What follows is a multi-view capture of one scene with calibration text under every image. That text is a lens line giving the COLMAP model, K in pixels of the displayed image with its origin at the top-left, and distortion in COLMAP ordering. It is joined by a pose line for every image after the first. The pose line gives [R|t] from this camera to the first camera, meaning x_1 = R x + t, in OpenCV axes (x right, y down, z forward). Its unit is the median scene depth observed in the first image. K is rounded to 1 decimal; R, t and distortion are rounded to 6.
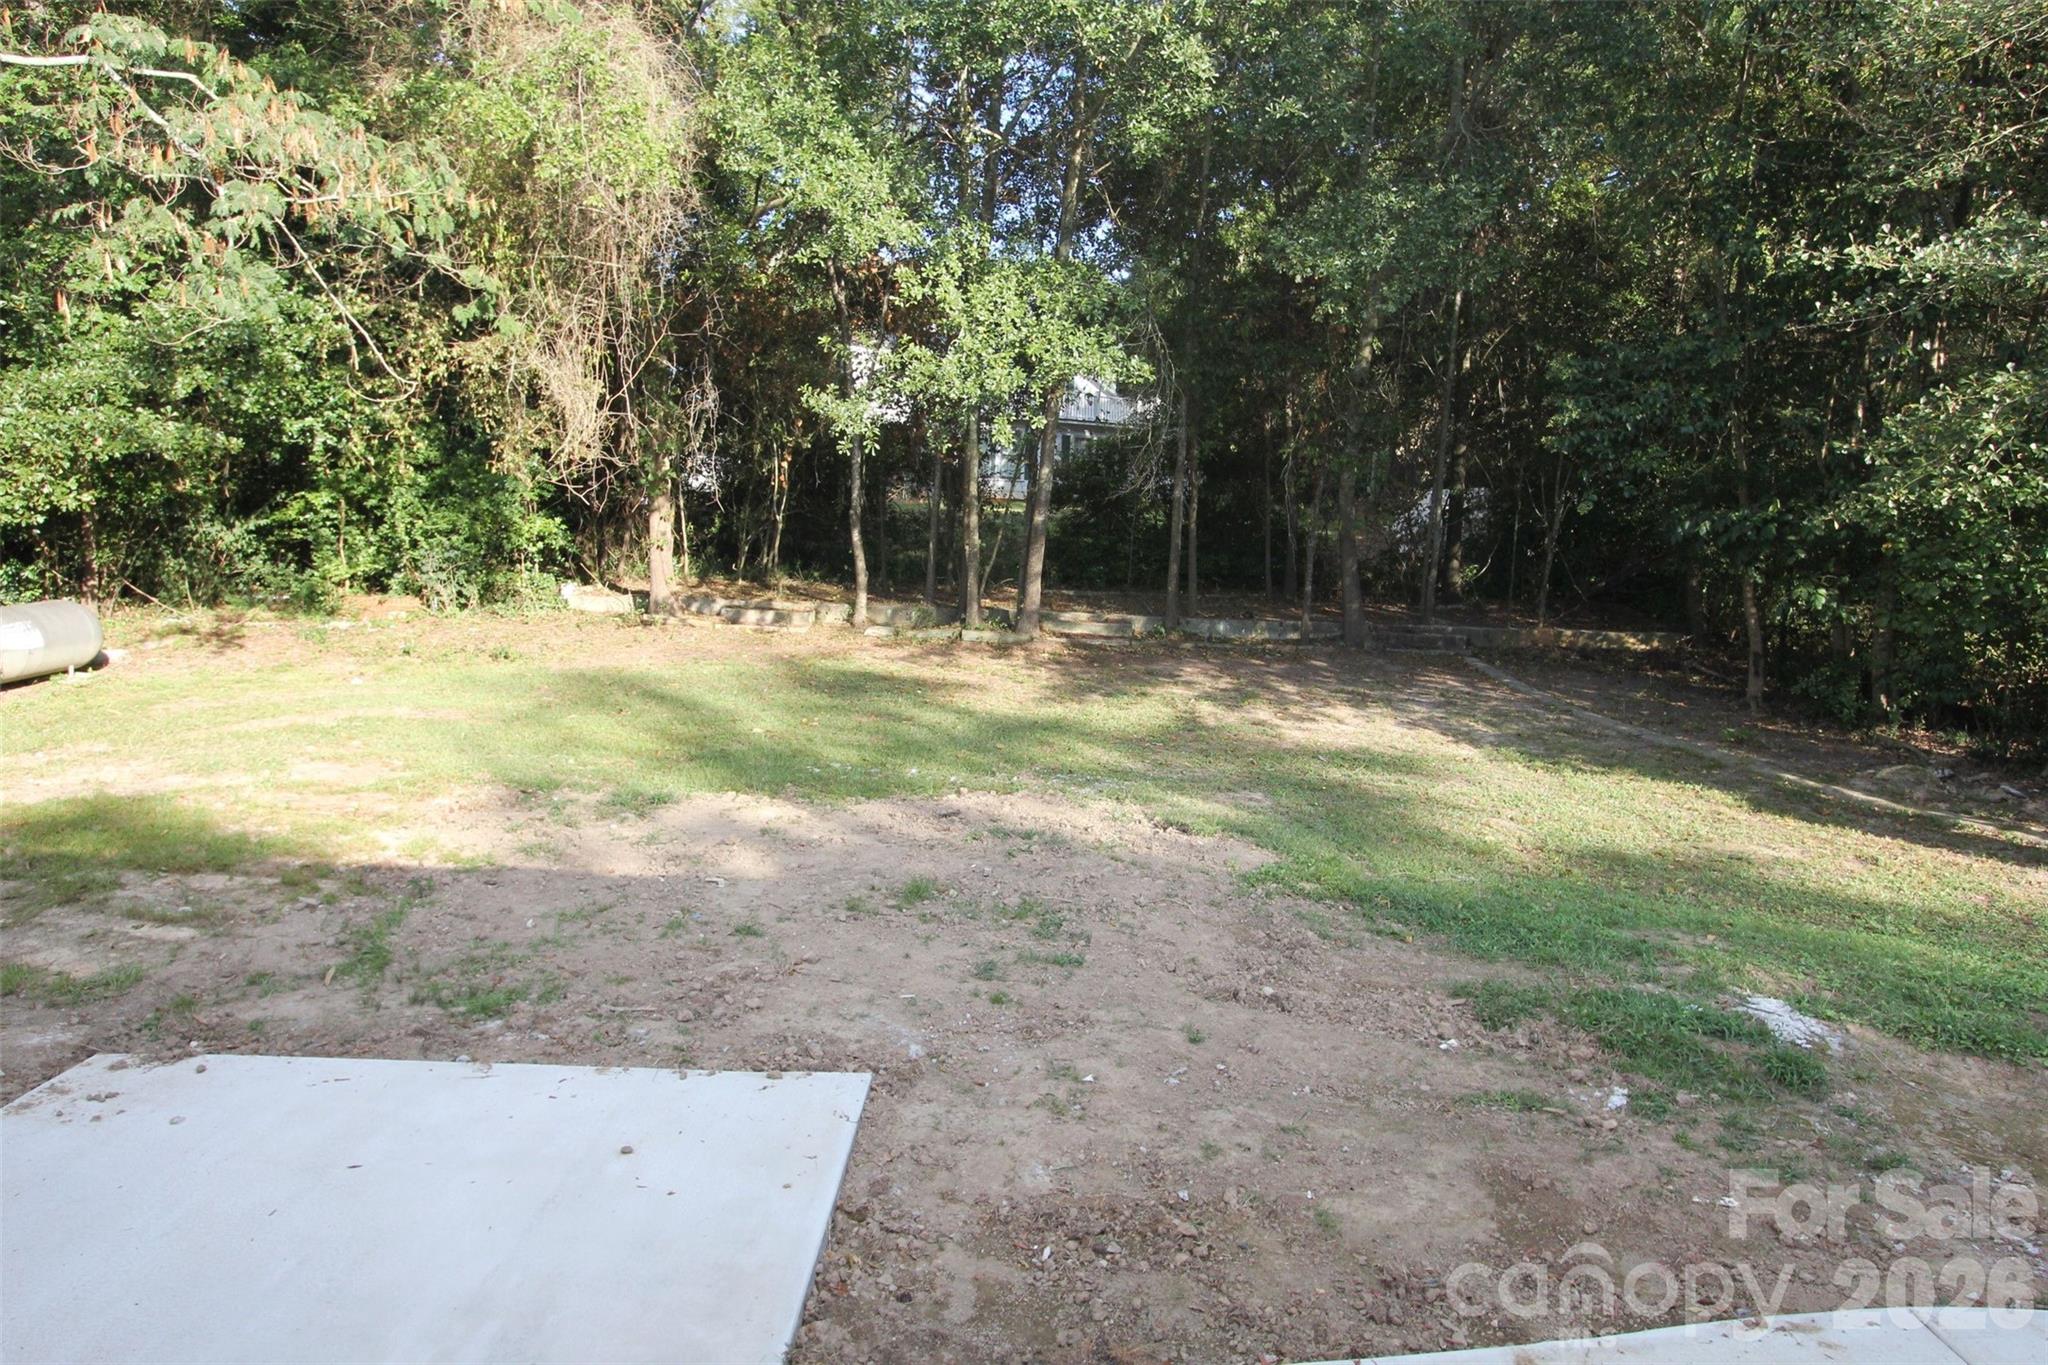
lens RADIAL K [[1221.2, 0, 1040.7], [0, 1221.2, 671.3], [0, 0, 1]] dist [-0.031724, 0.021591]
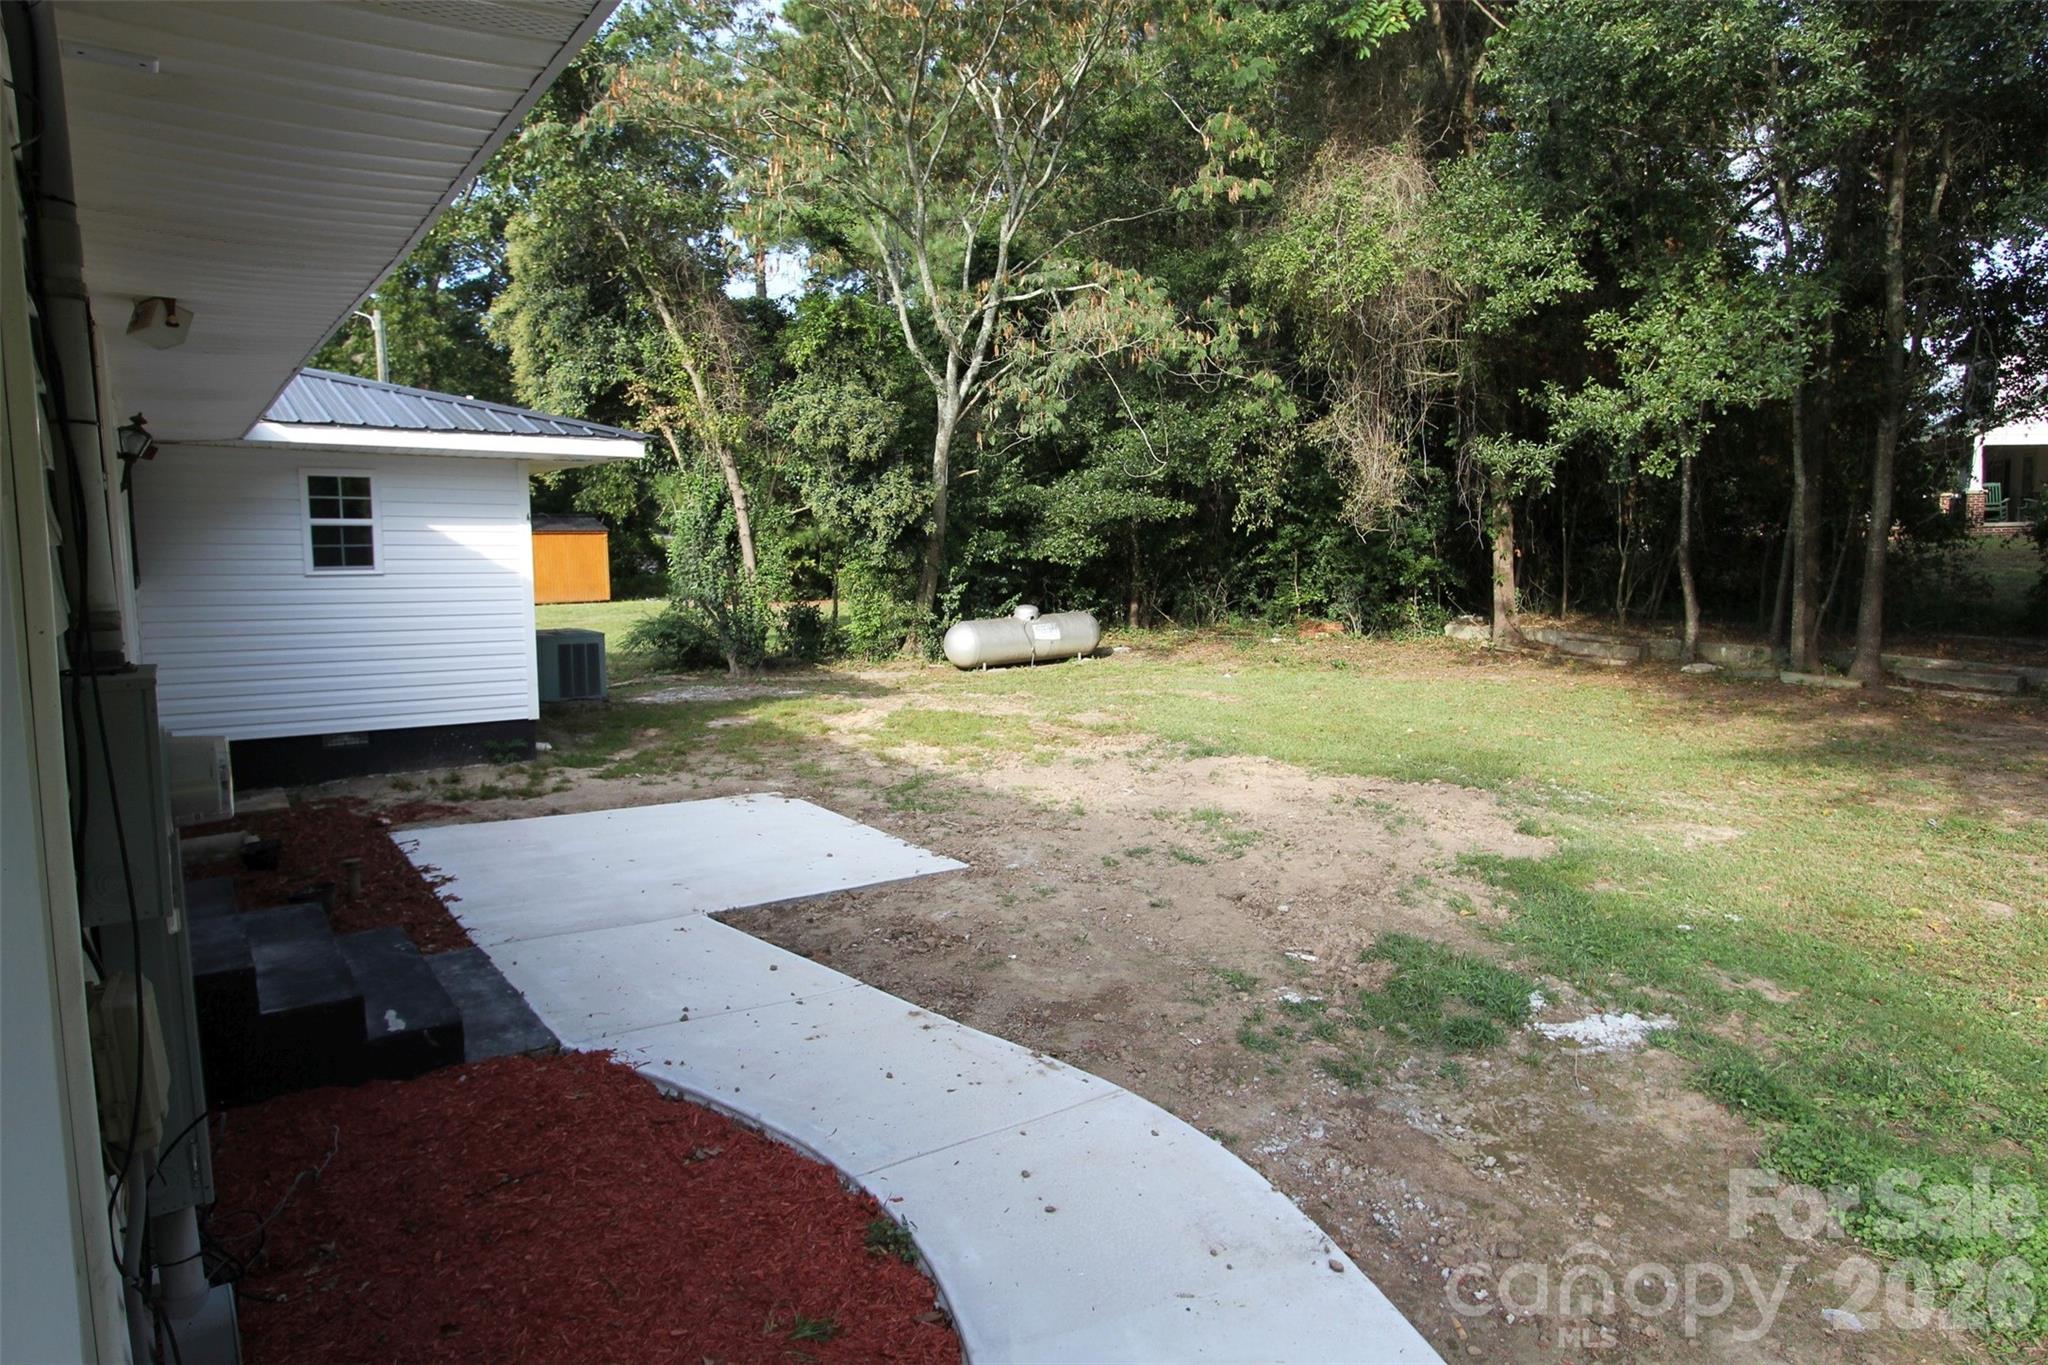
lens RADIAL K [[1221.2, 0, 1040.7], [0, 1221.2, 671.3], [0, 0, 1]] dist [-0.031724, 0.021591]
pose [[0.572686, 0.058155, -0.817710, 0.484248], [-0.092137, 0.995726, 0.006287, 0.014172], [0.814581, 0.071741, 0.575597, 0.024754]]
